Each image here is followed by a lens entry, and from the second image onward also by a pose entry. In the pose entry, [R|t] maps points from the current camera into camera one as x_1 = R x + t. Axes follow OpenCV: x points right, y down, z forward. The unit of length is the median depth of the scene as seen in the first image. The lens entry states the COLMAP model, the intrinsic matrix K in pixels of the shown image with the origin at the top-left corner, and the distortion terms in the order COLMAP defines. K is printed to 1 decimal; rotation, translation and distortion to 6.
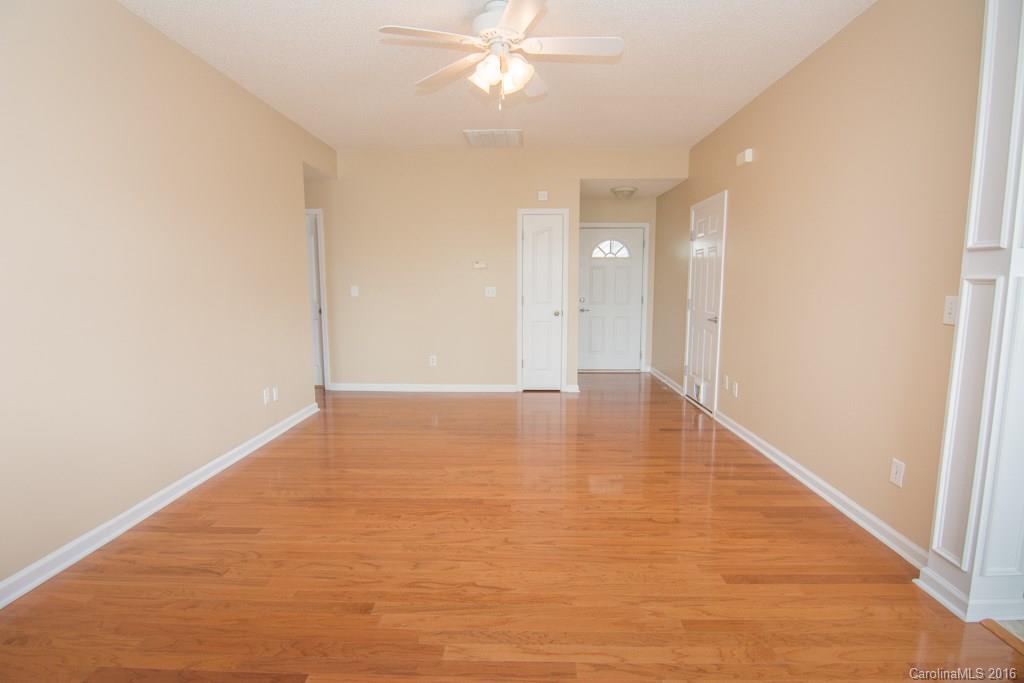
lens RADIAL K [[496.5, 0, 515.2], [0, 496.5, 344.5], [0, 0, 1]] dist [-0.005420, -0.011592]
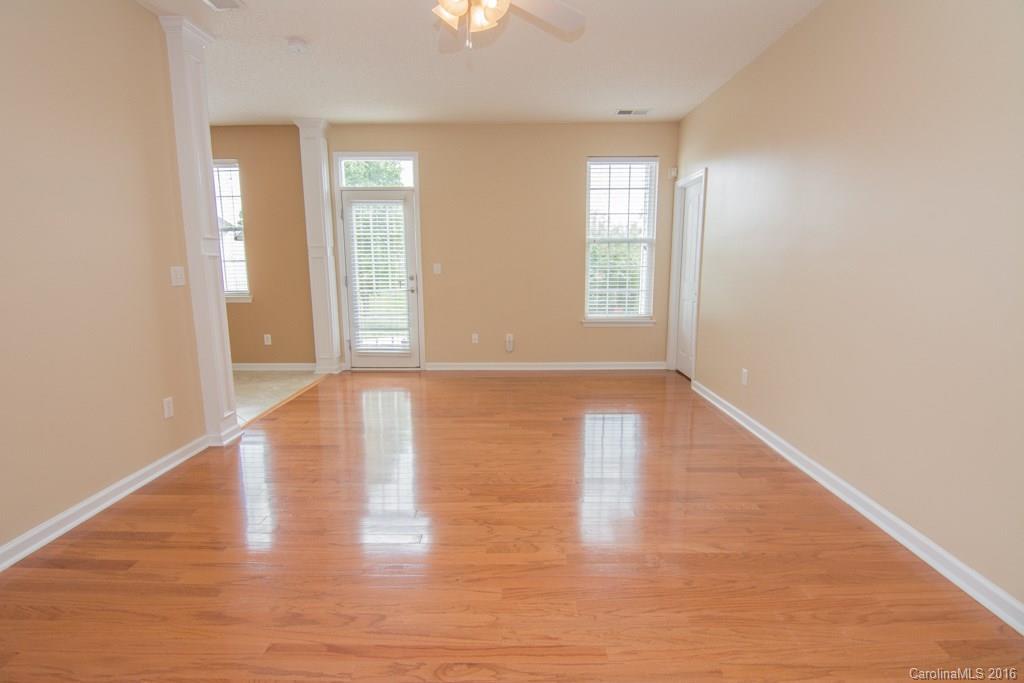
lens RADIAL K [[496.5, 0, 515.2], [0, 496.5, 344.5], [0, 0, 1]] dist [-0.005420, -0.011592]
pose [[-0.999724, 0.005612, -0.022804, -0.076715], [-0.001134, 0.958358, 0.285567, -0.216213], [0.023457, 0.285514, -0.958087, 1.800401]]
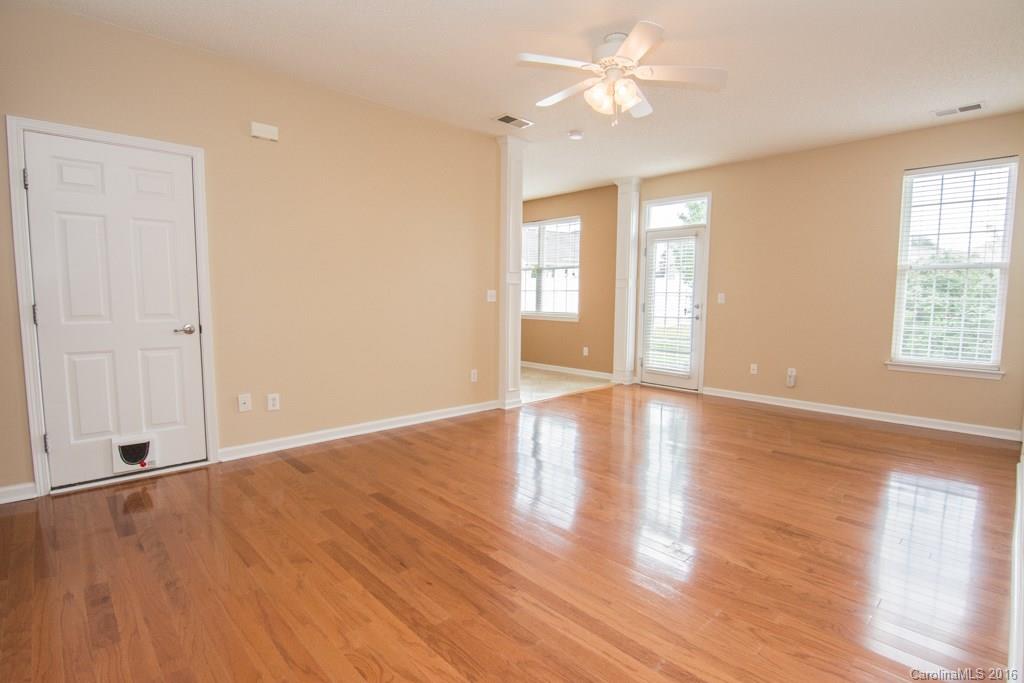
lens RADIAL K [[496.5, 0, 515.2], [0, 496.5, 344.5], [0, 0, 1]] dist [-0.005420, -0.011592]
pose [[-0.711158, -0.075540, 0.698962, -0.647709], [0.075297, 0.980308, 0.182557, -0.194342], [-0.698989, 0.182456, -0.691465, 1.878155]]
